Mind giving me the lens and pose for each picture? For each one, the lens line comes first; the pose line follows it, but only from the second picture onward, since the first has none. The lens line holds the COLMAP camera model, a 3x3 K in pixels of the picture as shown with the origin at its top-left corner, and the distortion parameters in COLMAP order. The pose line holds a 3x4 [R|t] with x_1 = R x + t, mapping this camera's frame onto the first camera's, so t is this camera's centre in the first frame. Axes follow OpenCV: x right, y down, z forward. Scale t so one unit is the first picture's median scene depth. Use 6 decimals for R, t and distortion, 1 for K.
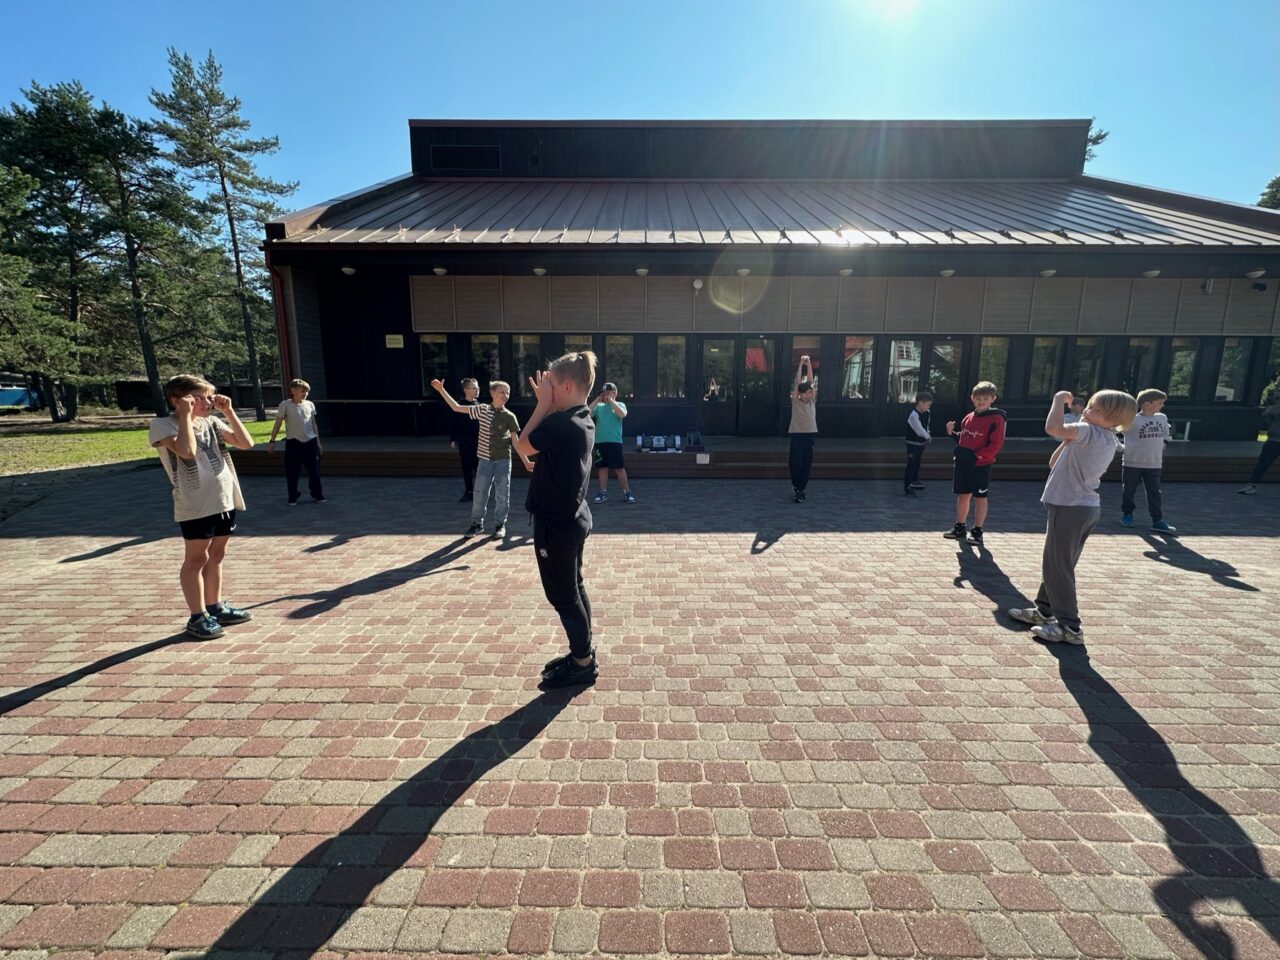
lens RADIAL K [[514.5, 0, 644.2], [0, 514.5, 481.7], [0, 0, 1]] dist [-0.001845, 0.000125]
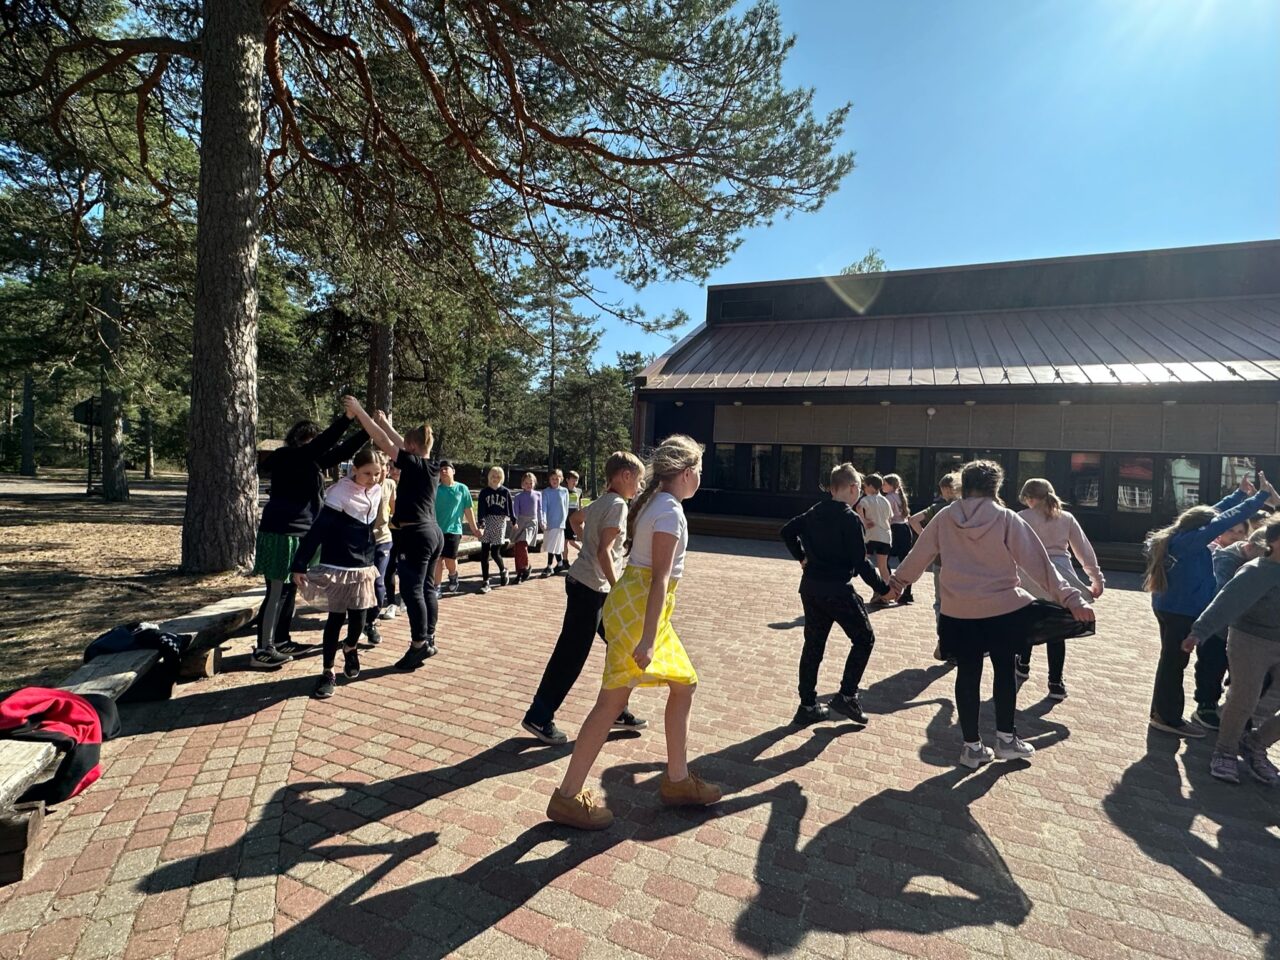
lens RADIAL K [[598.8, 0, 639.1], [0, 598.8, 482.8], [0, 0, 1]] dist [-0.003114, 0.000893]
pose [[0.920810, 0.043636, -0.387563, 0.011977], [-0.111712, 0.981594, -0.154897, 0.072030], [0.373671, 0.185926, 0.908736, -0.400675]]
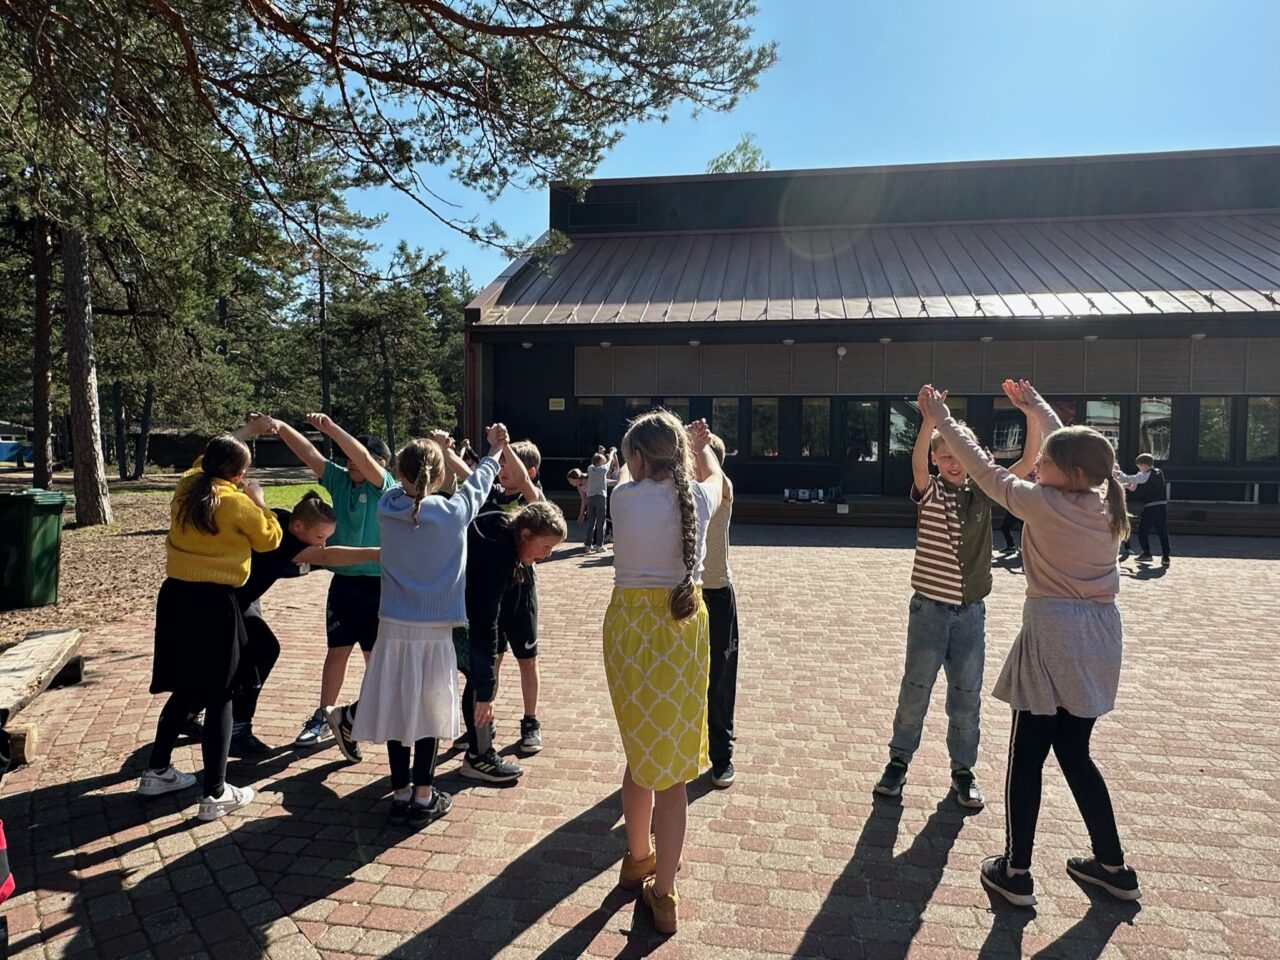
lens RADIAL K [[818.3, 0, 635.5], [0, 818.3, 492.4], [0, 0, 1]] dist [-0.003447, 0.000002]
pose [[0.986190, 0.012193, -0.165166, -0.021274], [-0.031560, 0.992847, -0.115149, 0.073684], [0.162581, 0.118772, 0.979521, -0.446155]]
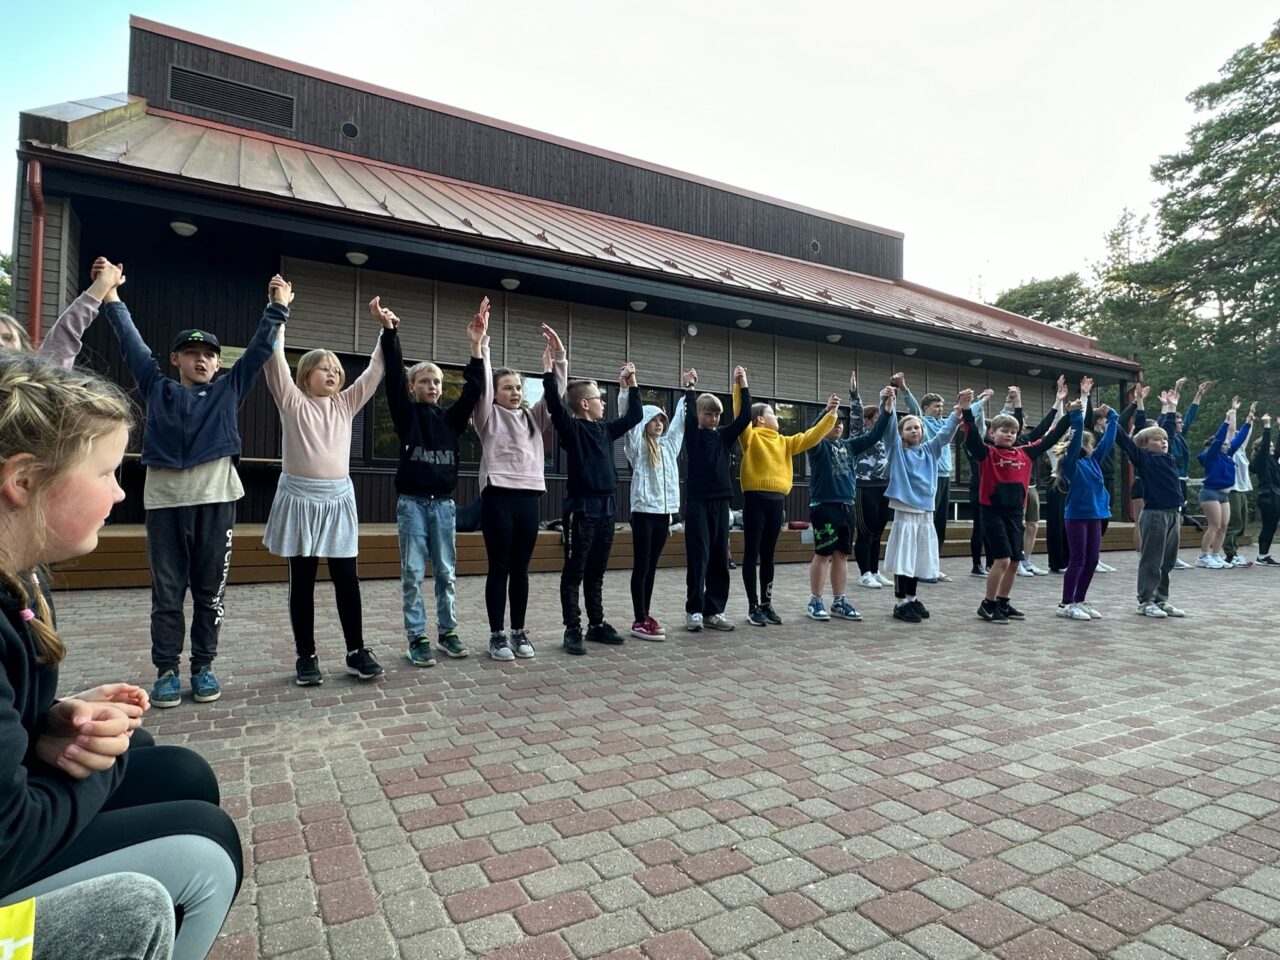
lens RADIAL K [[696.1, 0, 640.0], [0, 696.1, 480.0], [0, 0, 1]] dist [-0.000573, -0.000009]
pose [[0.861504, 0.013451, 0.507572, -0.336646], [0.079614, 0.983706, -0.161198, 0.012616], [-0.501470, 0.179282, 0.846396, 0.101215]]
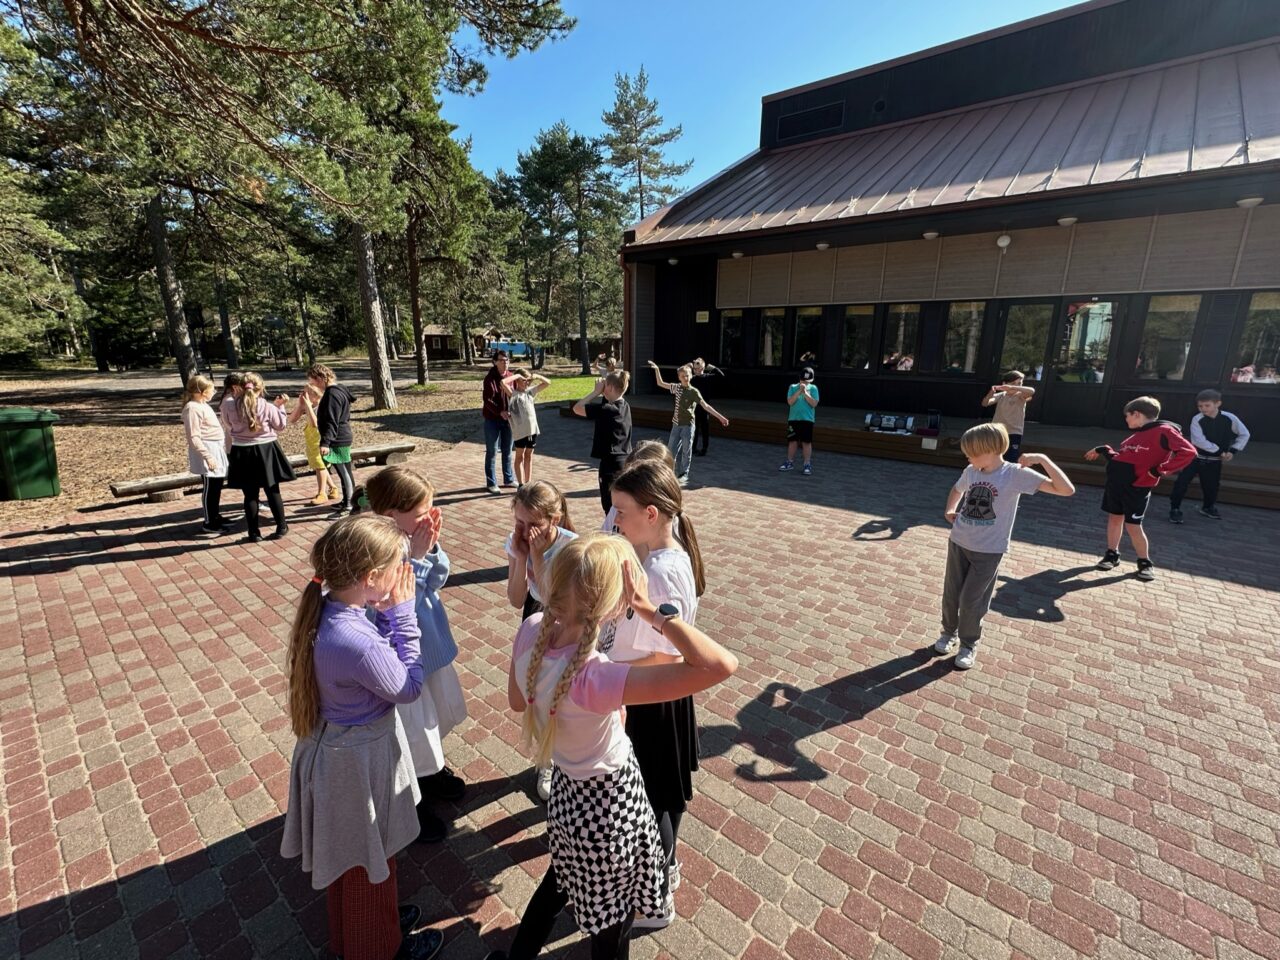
lens RADIAL K [[560.6, 0, 635.1], [0, 560.6, 481.2], [0, 0, 1]] dist [-0.000317, -0.000138]
pose [[0.766898, 0.155063, -0.622755, 0.179070], [-0.112264, 0.987823, 0.107715, -0.013614], [0.631874, -0.012694, 0.774967, -0.073592]]
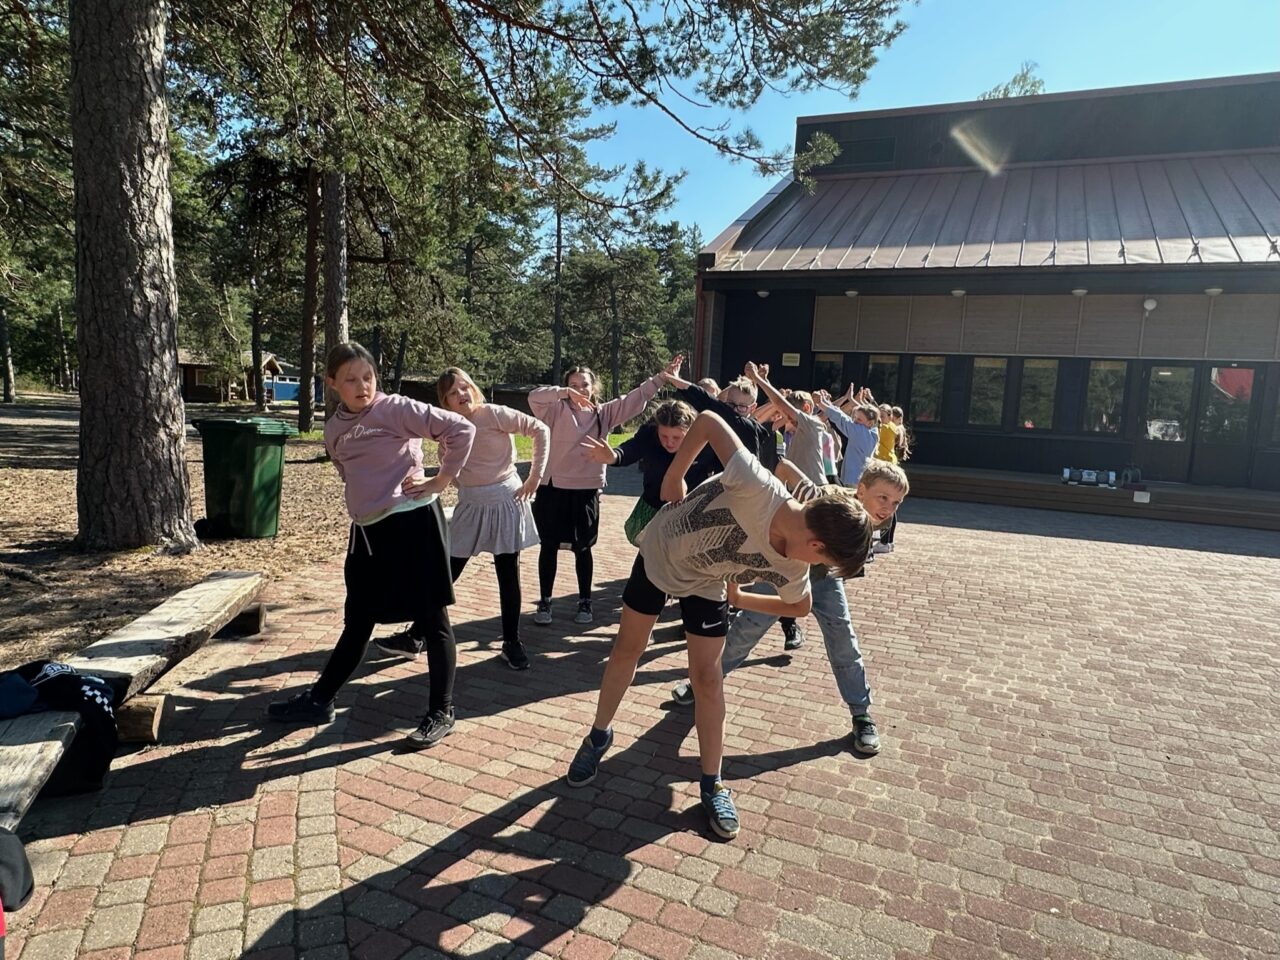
lens RADIAL K [[818.3, 0, 635.5], [0, 818.3, 492.4], [0, 0, 1]] dist [-0.003447, 0.000002]
pose [[0.906931, 0.089434, -0.411677, -0.056234], [-0.120665, 0.991410, -0.050451, 0.067593], [0.403629, 0.095431, 0.909932, -0.370661]]
